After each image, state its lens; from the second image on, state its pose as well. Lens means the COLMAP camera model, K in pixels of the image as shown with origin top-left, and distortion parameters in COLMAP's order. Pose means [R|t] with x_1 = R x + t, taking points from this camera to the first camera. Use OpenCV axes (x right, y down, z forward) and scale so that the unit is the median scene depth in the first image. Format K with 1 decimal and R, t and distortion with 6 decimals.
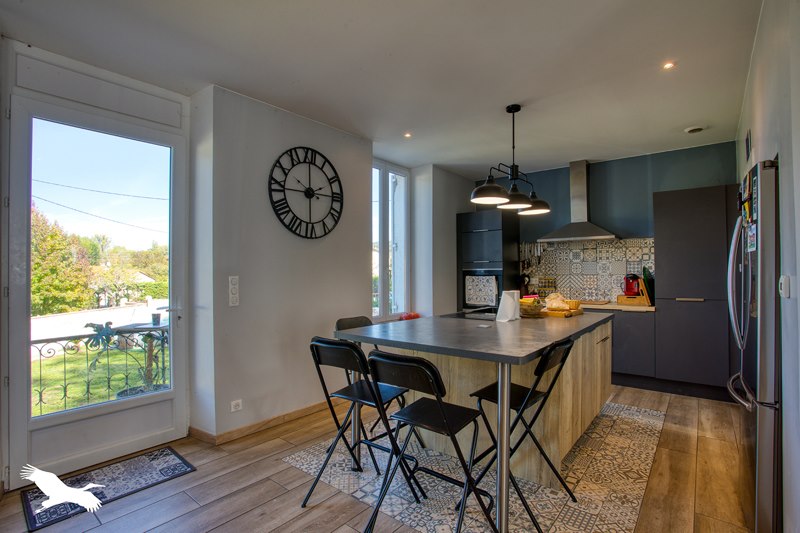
lens RADIAL K [[379.0, 0, 400.9], [0, 379.0, 268.5], [0, 0, 1]] dist [-0.025924, -0.000217]
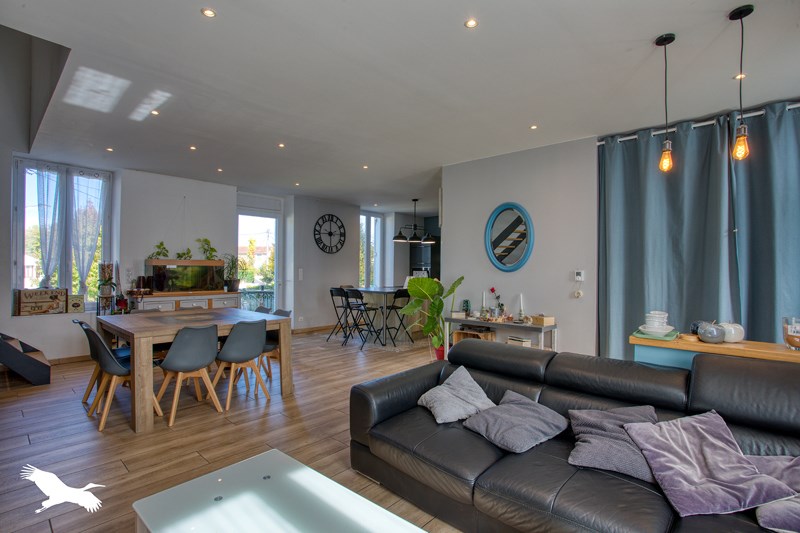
lens RADIAL K [[379.0, 0, 400.6], [0, 379.0, 265.4], [0, 0, 1]] dist [-0.025924, -0.000217]
pose [[0.998240, 0.004868, -0.059095, 0.334374], [-0.004967, 0.999987, -0.001522, -0.003493], [0.059087, 0.001813, 0.998251, -1.325903]]
